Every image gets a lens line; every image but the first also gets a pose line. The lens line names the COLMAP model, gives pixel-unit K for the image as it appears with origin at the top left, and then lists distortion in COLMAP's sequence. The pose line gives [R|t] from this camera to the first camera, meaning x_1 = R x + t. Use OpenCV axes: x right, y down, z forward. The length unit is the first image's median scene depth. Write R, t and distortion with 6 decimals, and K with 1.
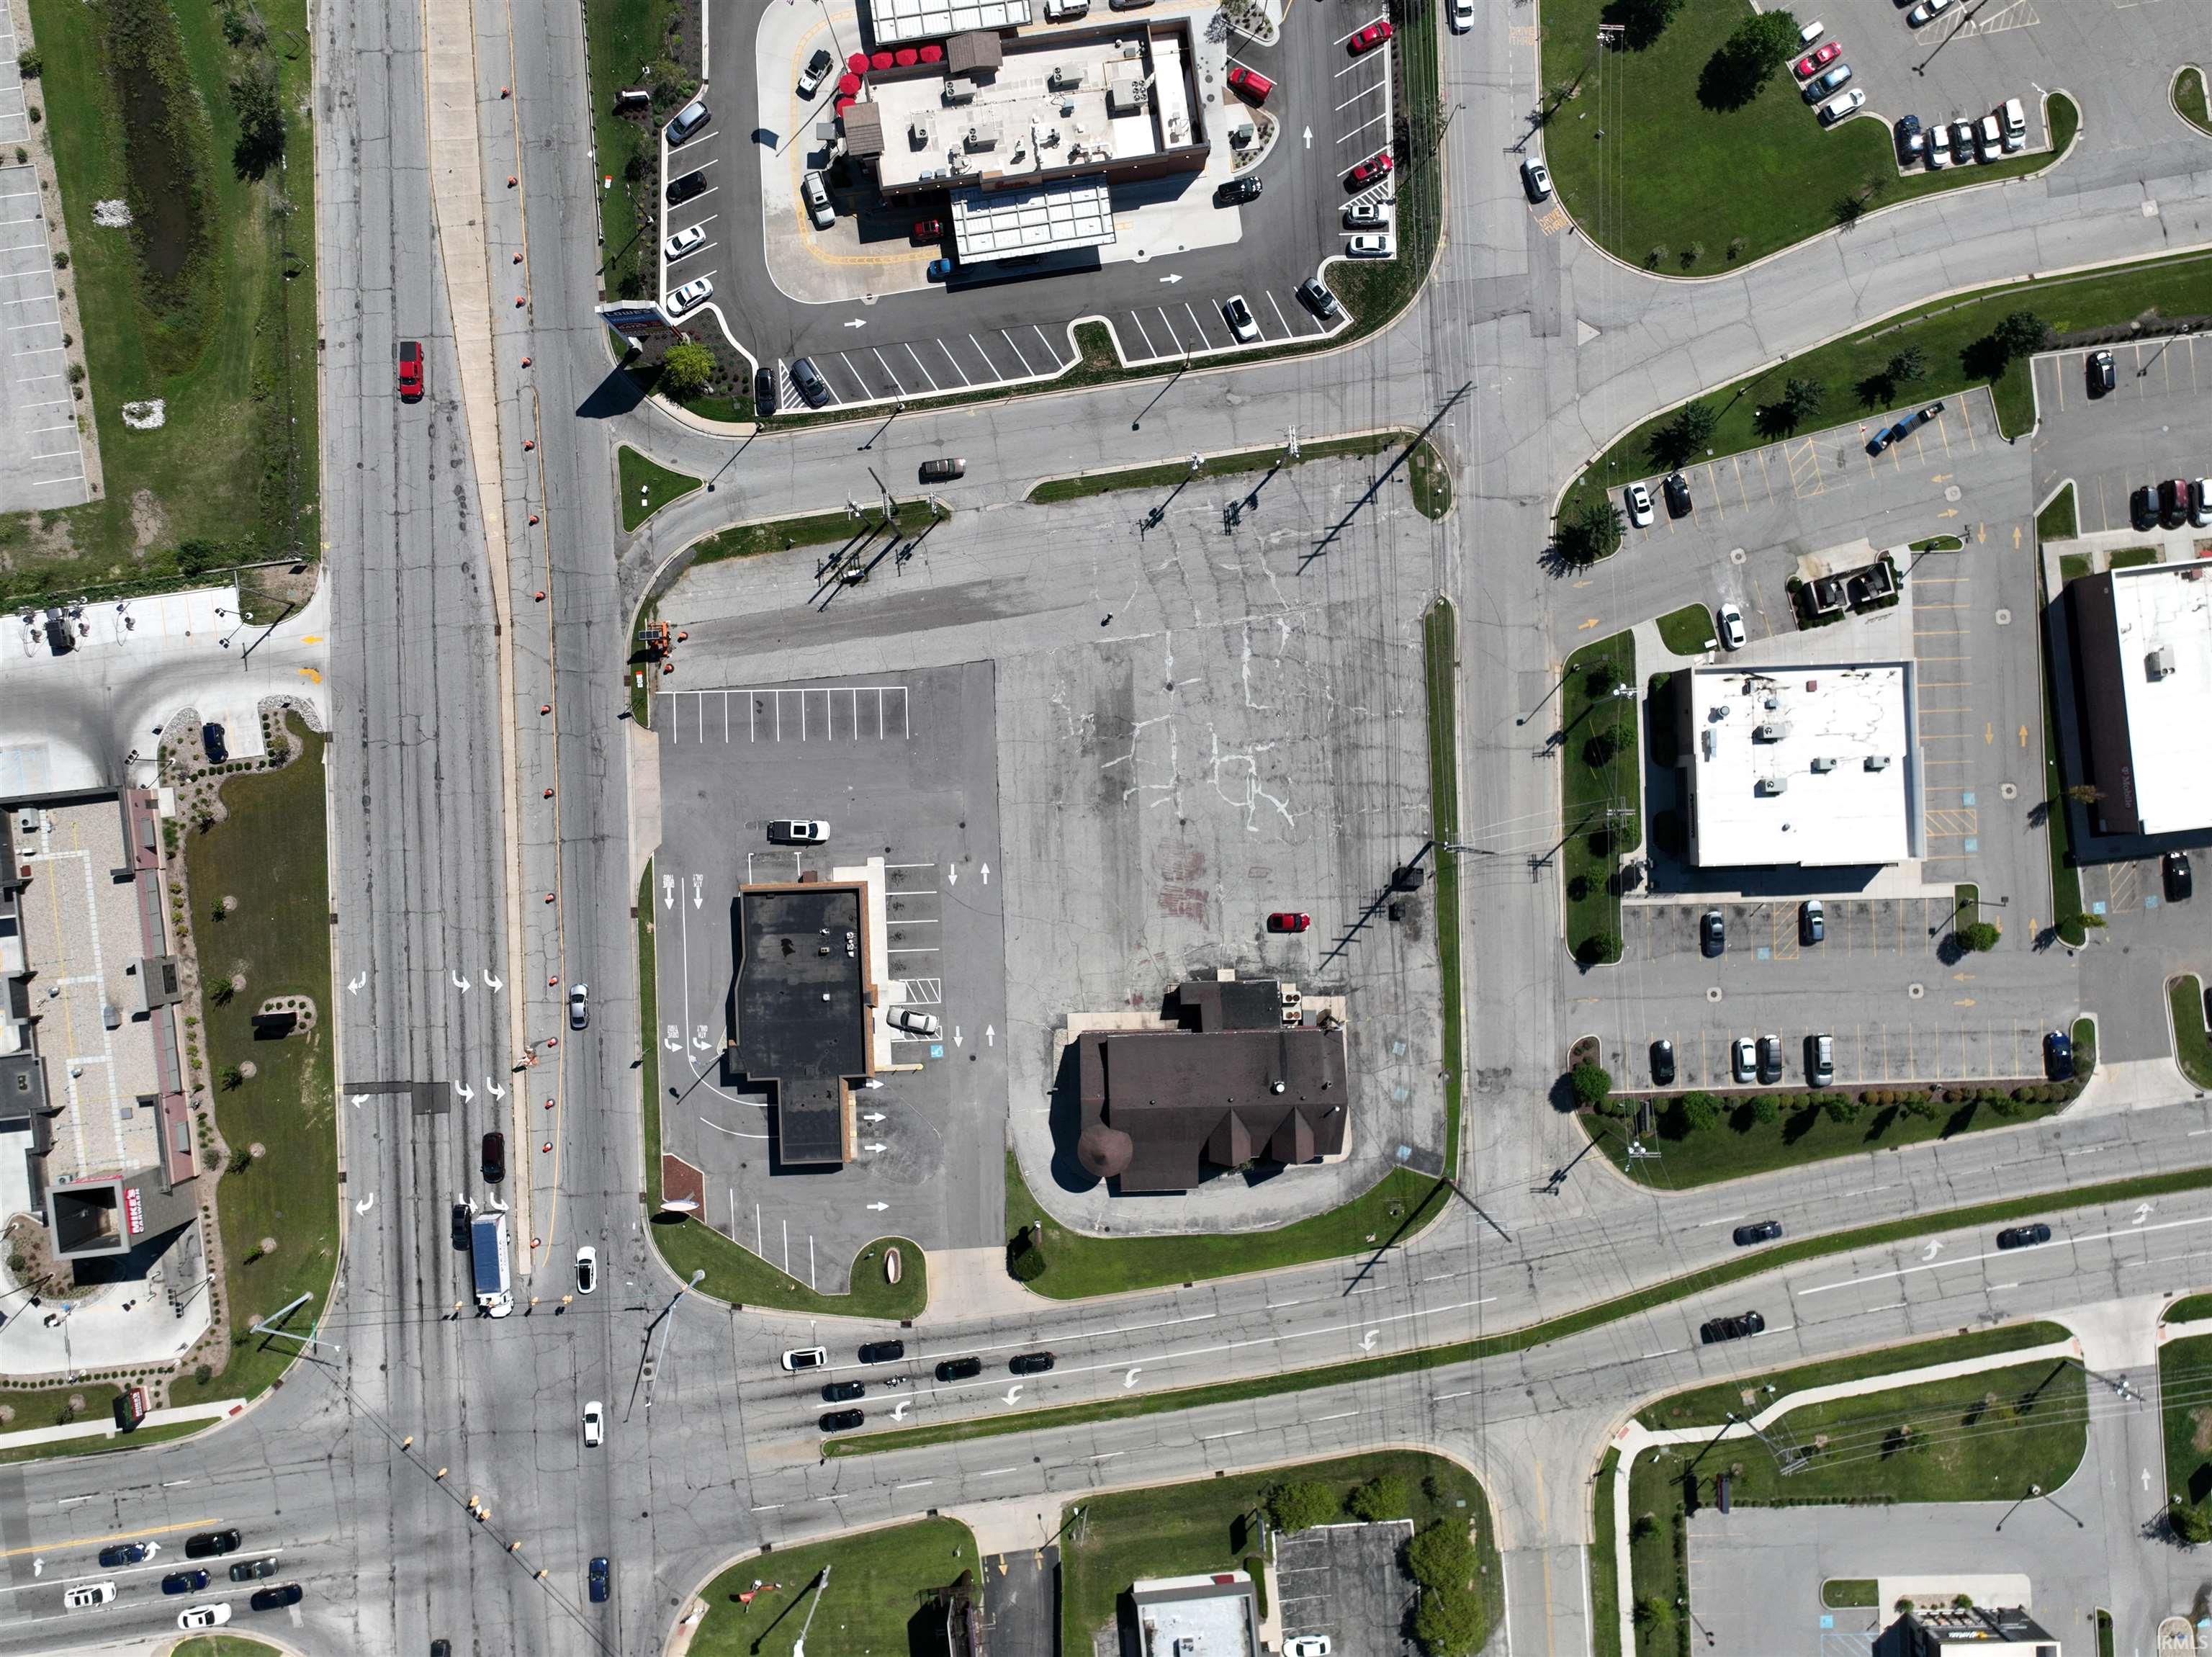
lens RADIAL K [[1538.5, 0, 1106.0], [0, 1538.5, 828.5], [0, 0, 1]] dist [-0.000660, 0.016246]
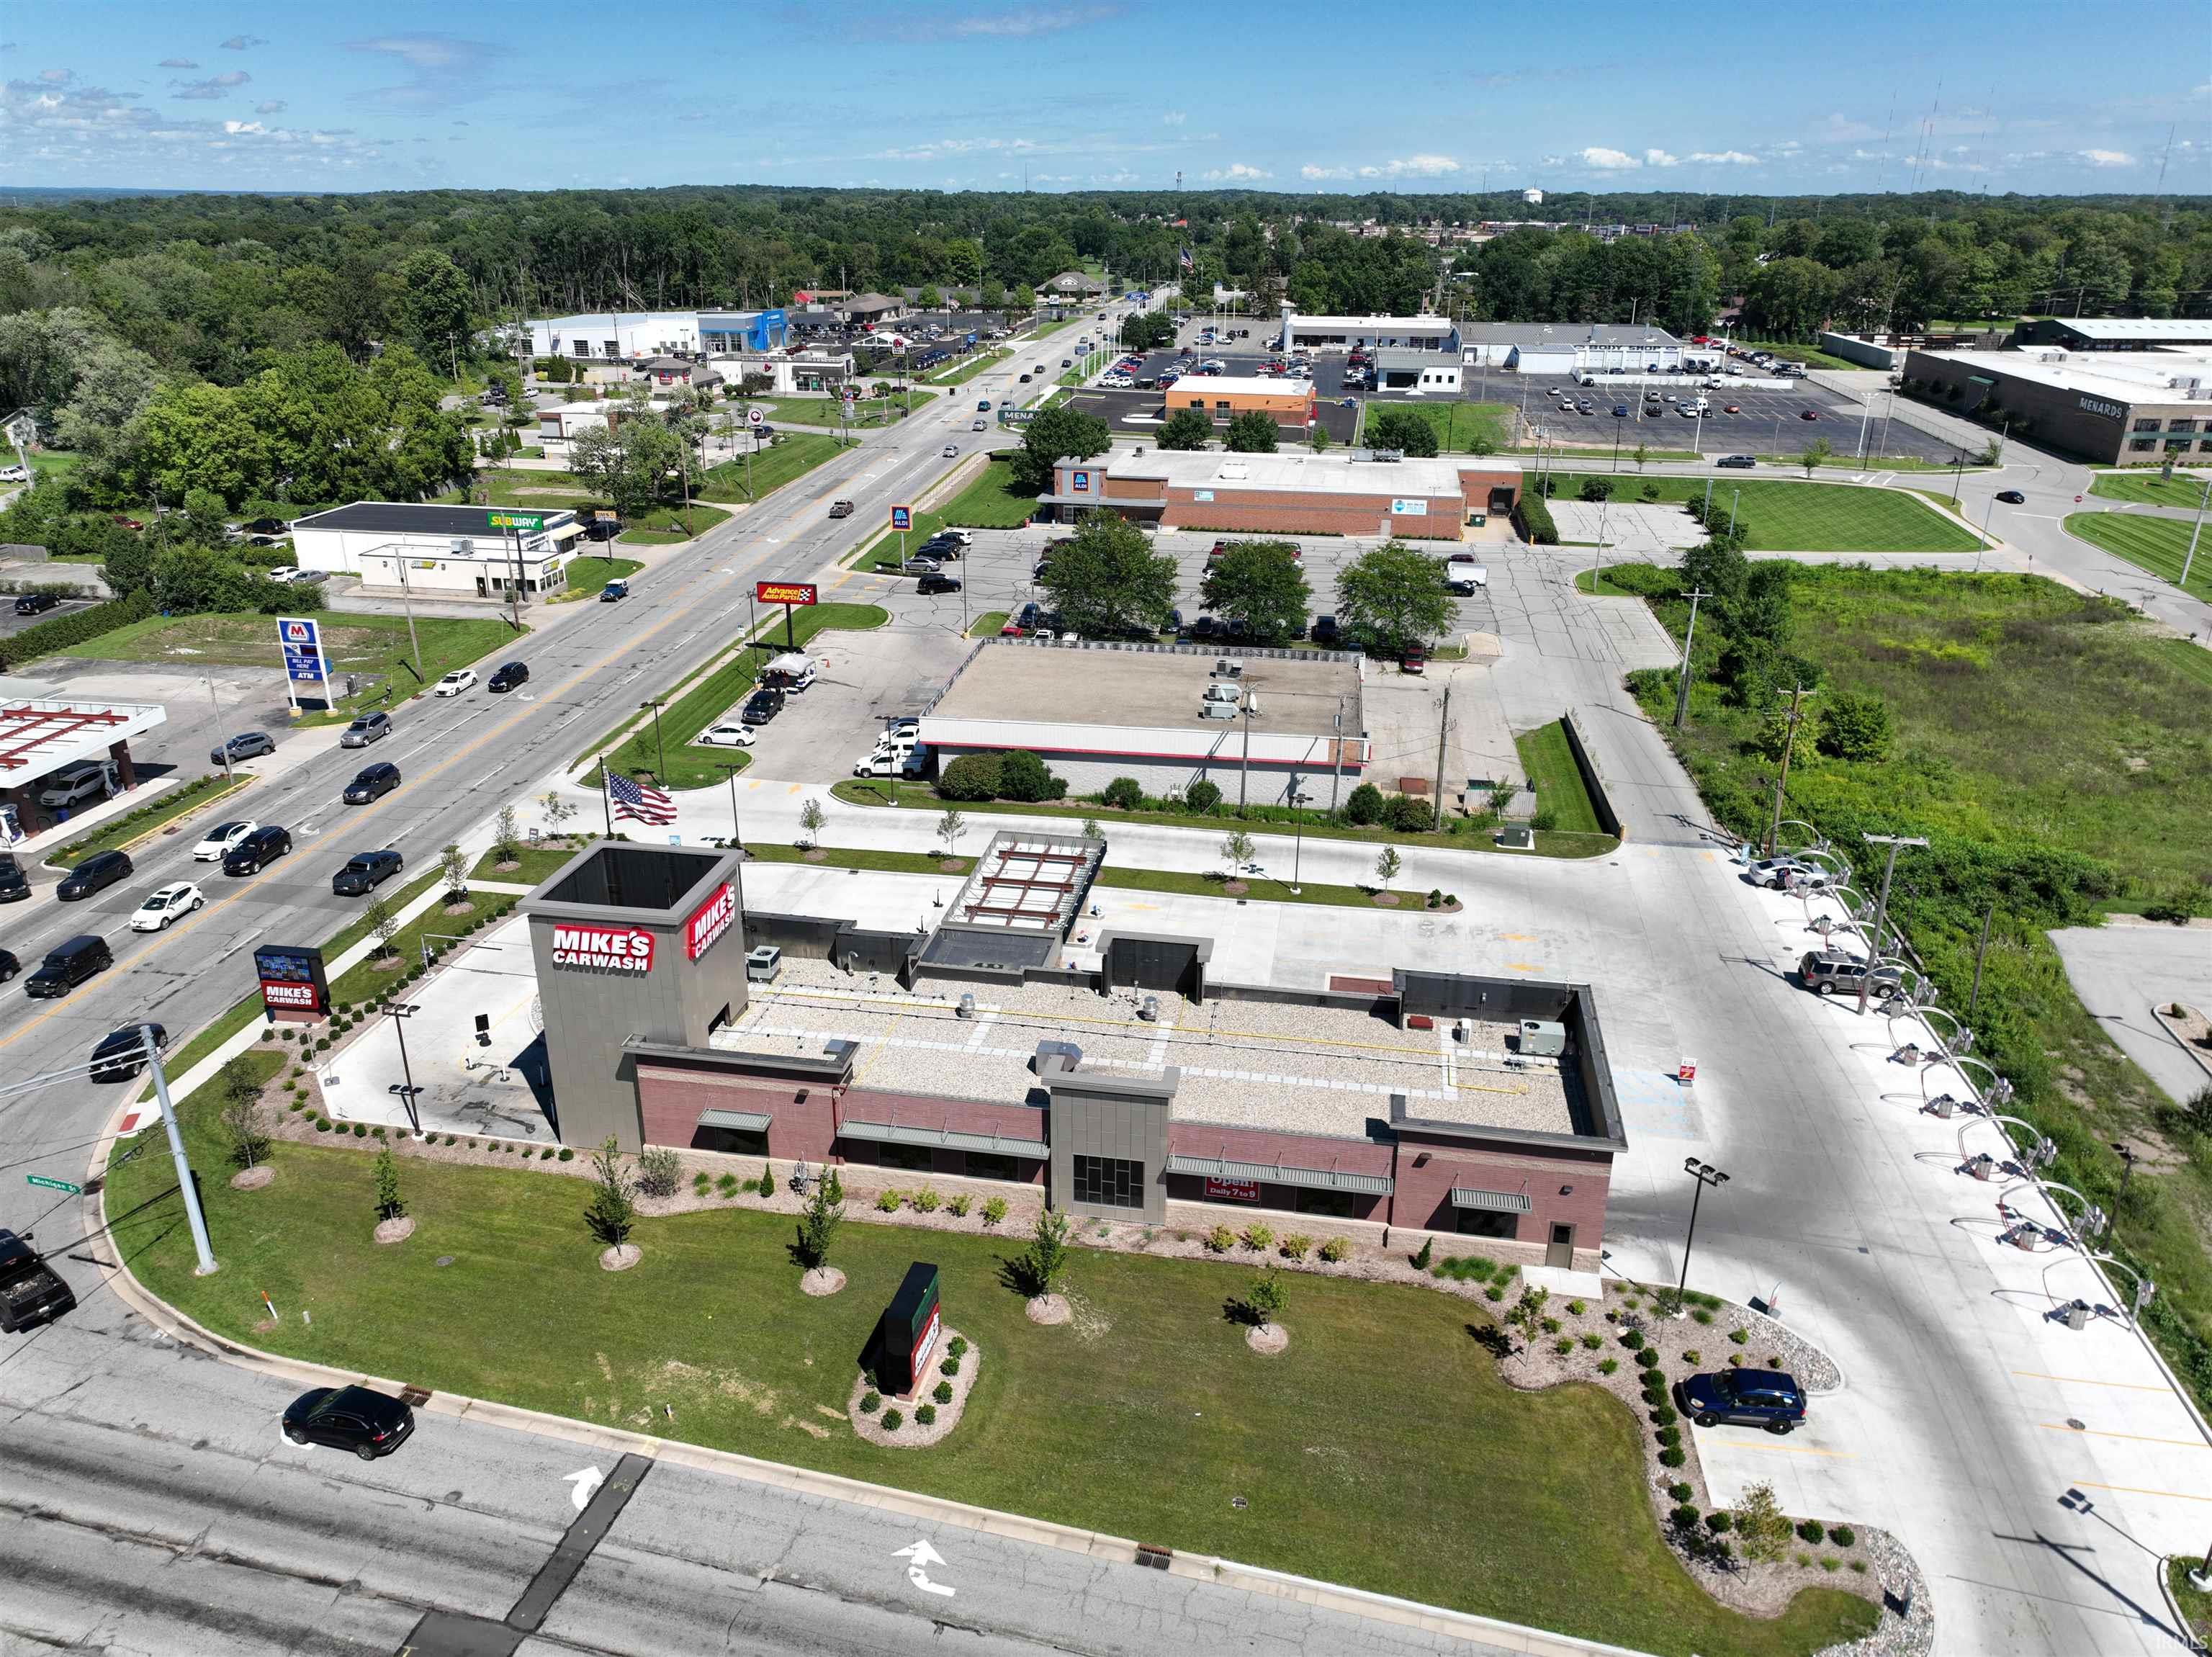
lens RADIAL K [[1557.6, 0, 1099.2], [0, 1557.6, 826.5], [0, 0, 1]] dist [-0.003176, 0.013838]
pose [[-0.283269, 0.351165, -0.892436, -0.275876], [-0.958886, -0.120401, 0.256985, 0.007088], [-0.017206, 0.928540, 0.370833, 0.755741]]
